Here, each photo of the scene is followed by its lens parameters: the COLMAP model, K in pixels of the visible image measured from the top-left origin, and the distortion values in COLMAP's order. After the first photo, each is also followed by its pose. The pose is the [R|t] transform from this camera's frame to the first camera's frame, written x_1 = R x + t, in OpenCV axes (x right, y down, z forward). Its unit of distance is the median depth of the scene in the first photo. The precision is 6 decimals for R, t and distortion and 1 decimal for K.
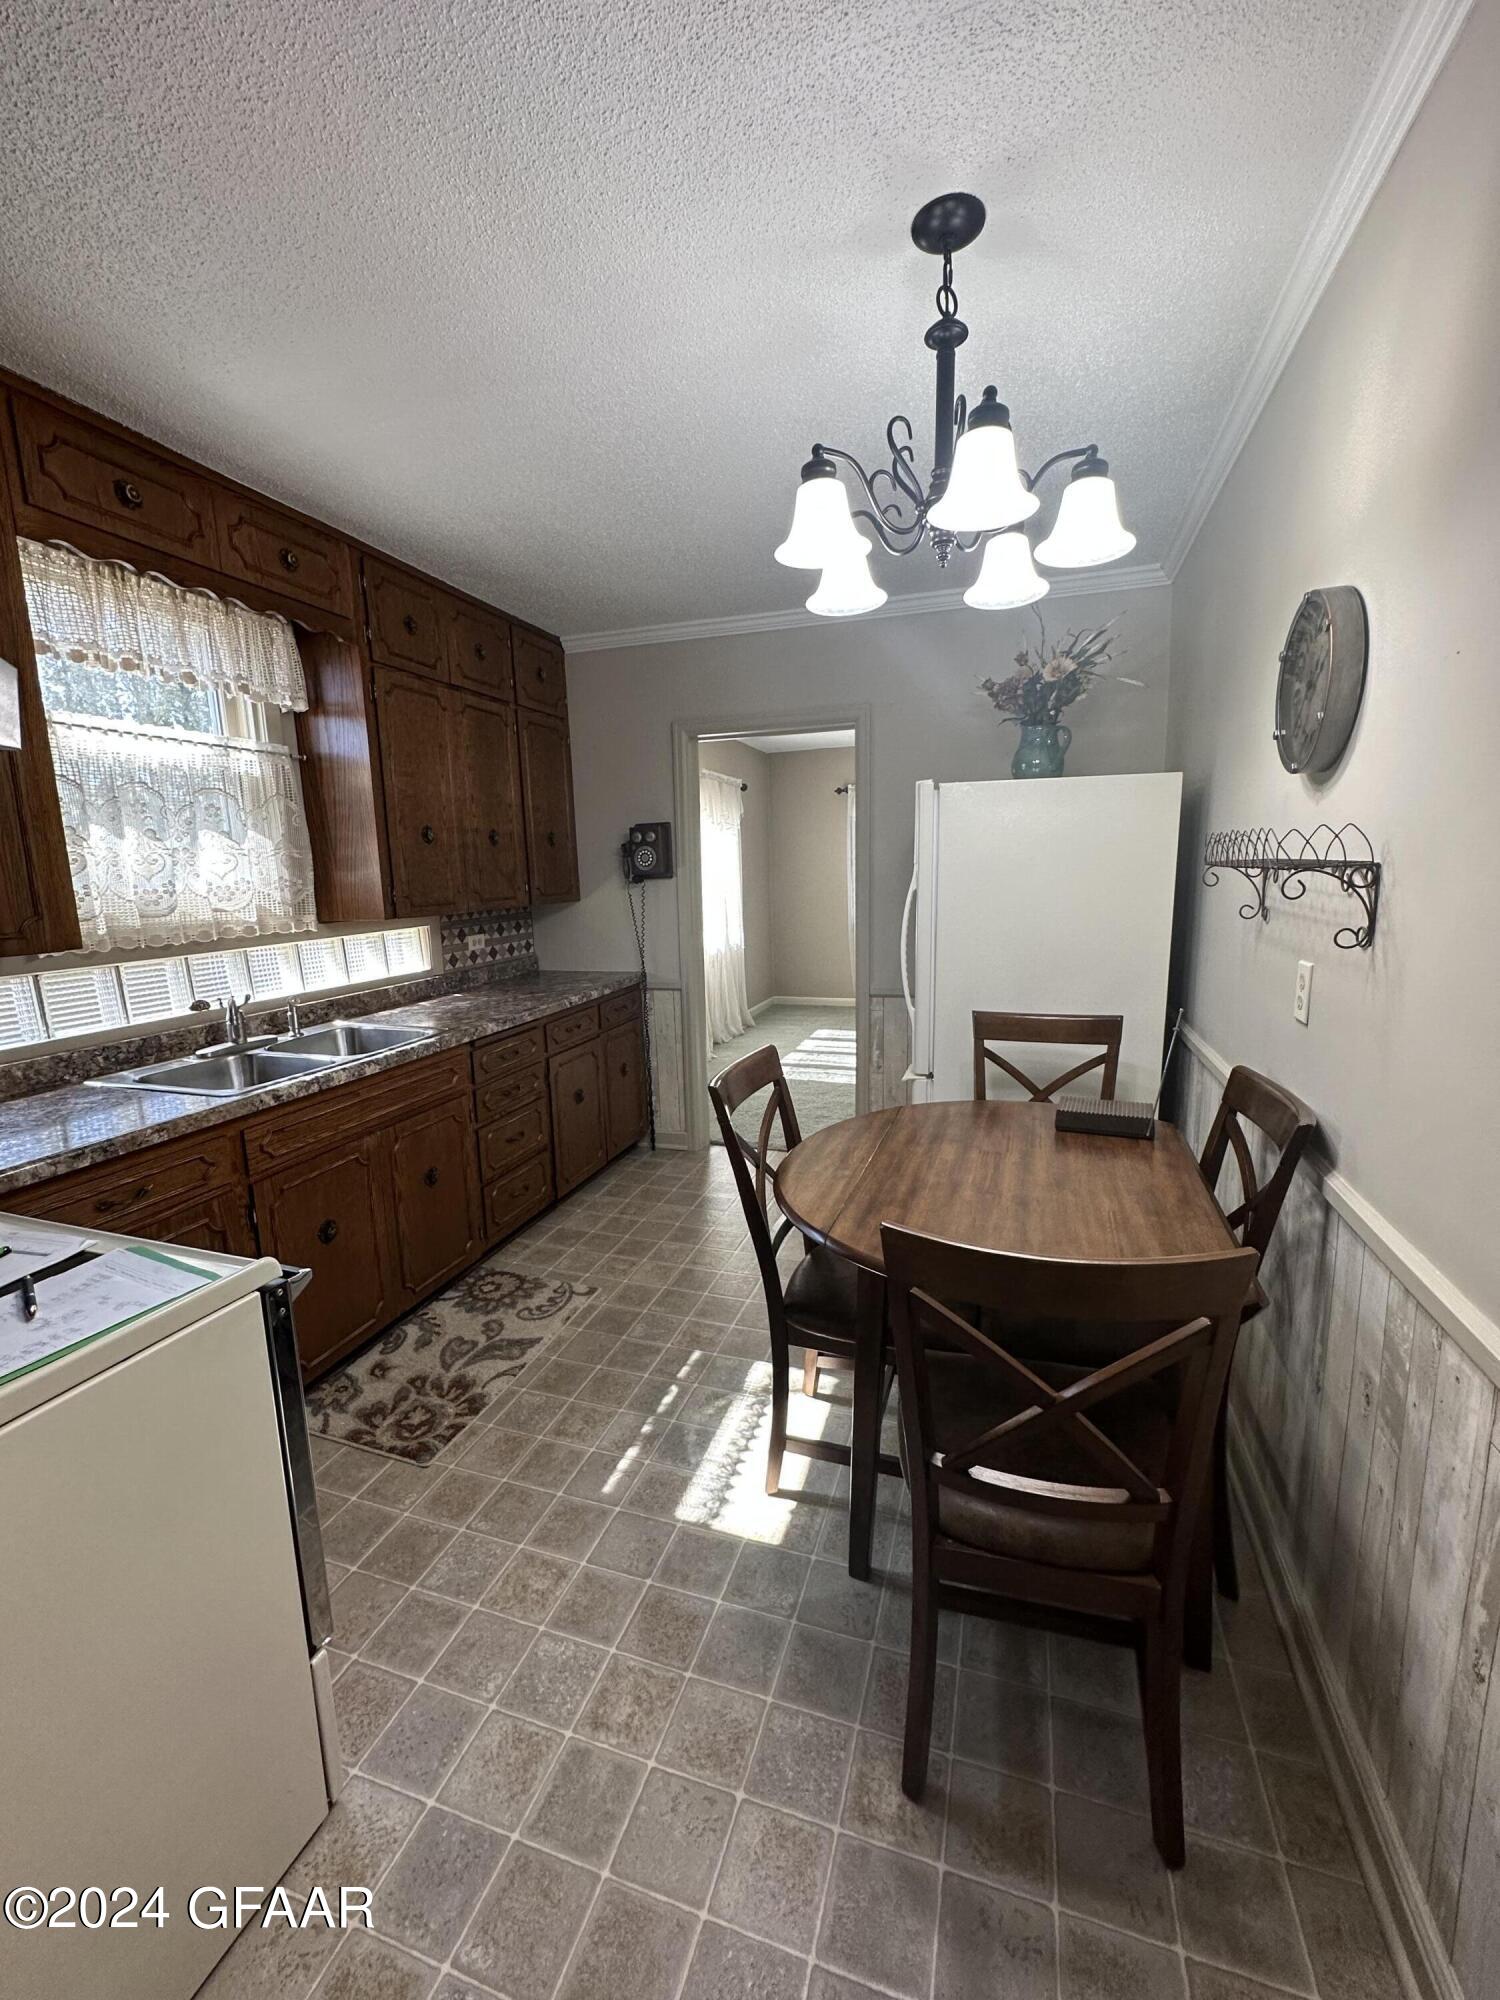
lens RADIAL K [[798.0, 0, 750.8], [0, 798.0, 999.8], [0, 0, 1]] dist [0.000735, 0.000388]
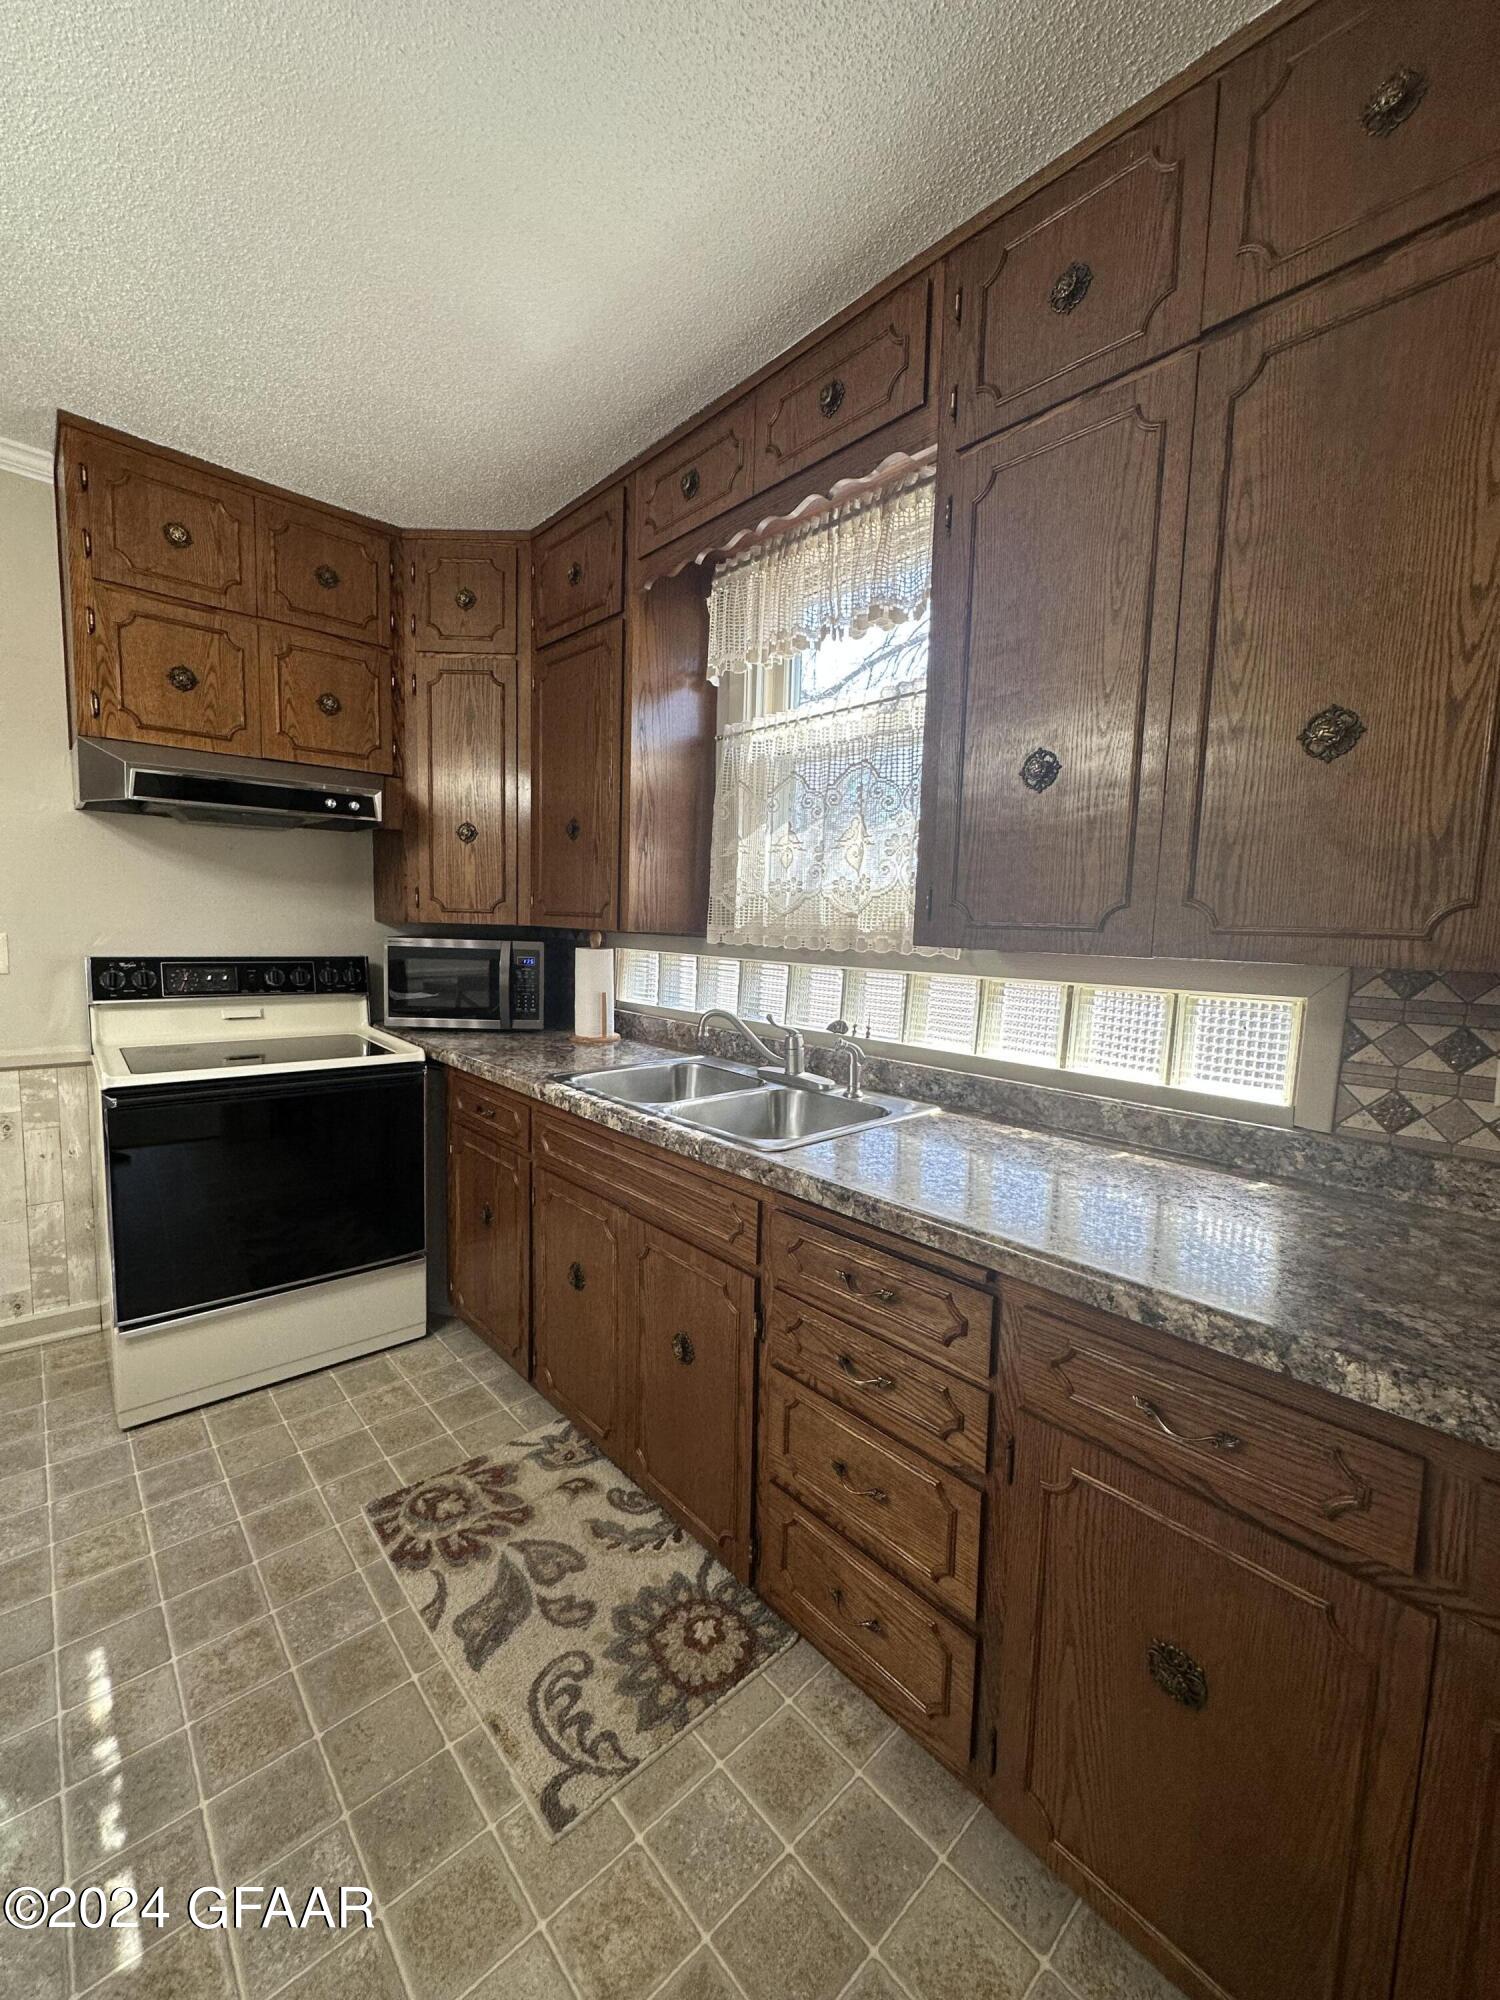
lens RADIAL K [[798.0, 0, 750.8], [0, 798.0, 999.8], [0, 0, 1]] dist [0.000735, 0.000388]
pose [[-0.486539, 0.096277, -0.868338, 0.096484], [-0.159299, 0.967472, 0.196525, -0.192676], [0.859013, 0.233942, -0.455376, 1.453021]]
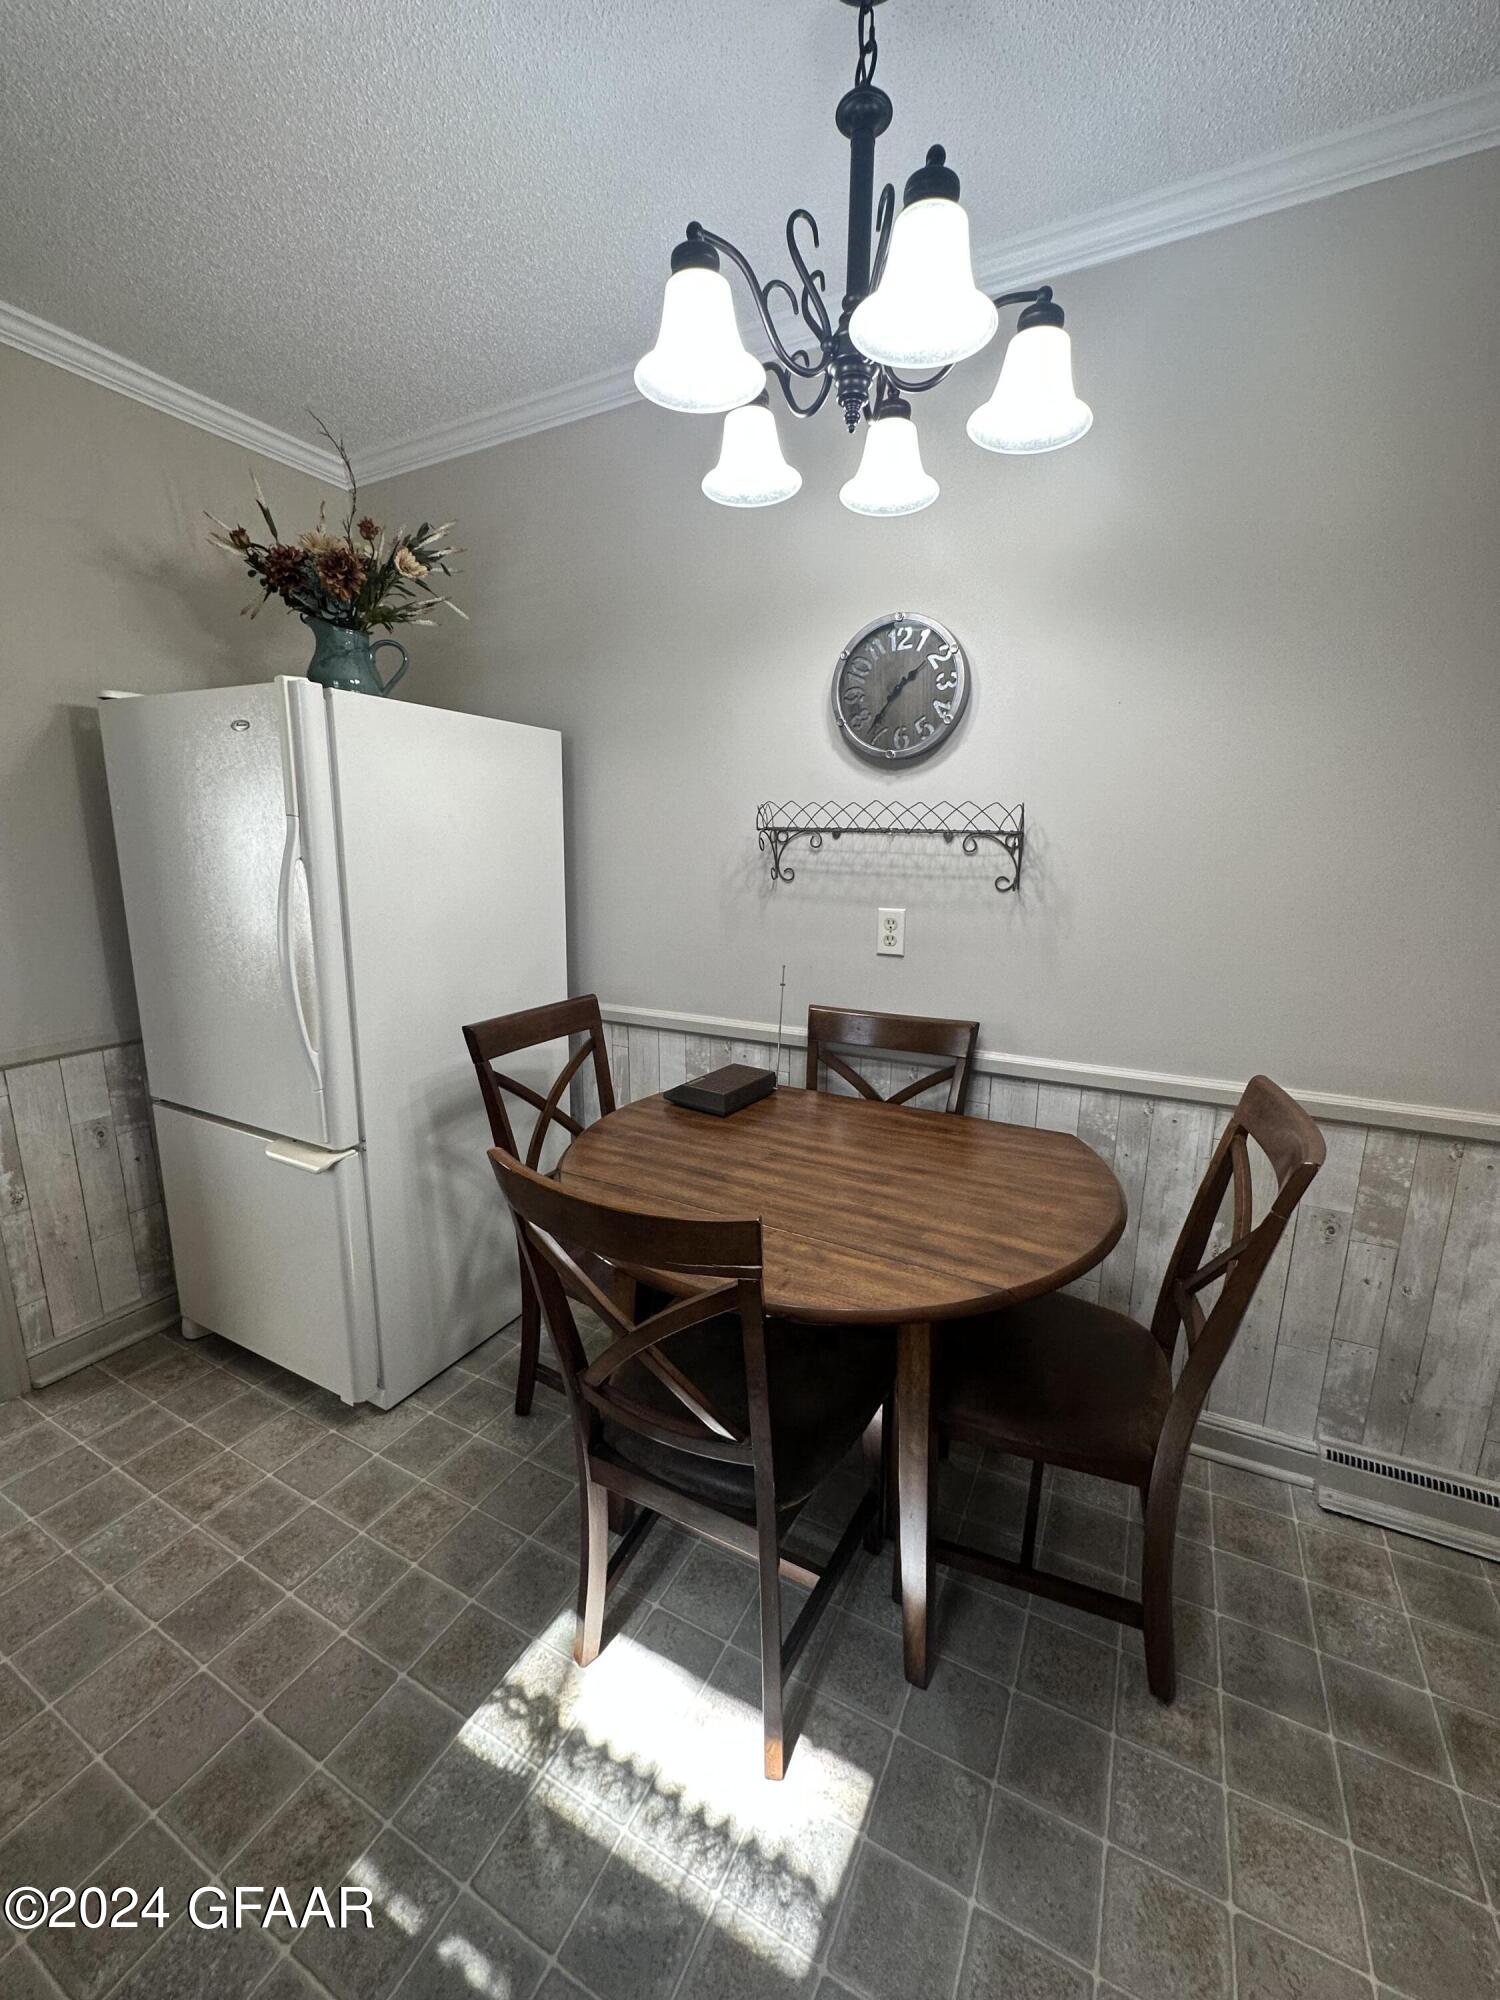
lens RADIAL K [[798.0, 0, 750.8], [0, 798.0, 999.8], [0, 0, 1]] dist [0.000735, 0.000388]
pose [[0.159093, -0.174956, 0.971638, -0.420548], [0.148679, 0.977194, 0.151613, -0.090429], [-0.976004, 0.120342, 0.181477, 0.681899]]
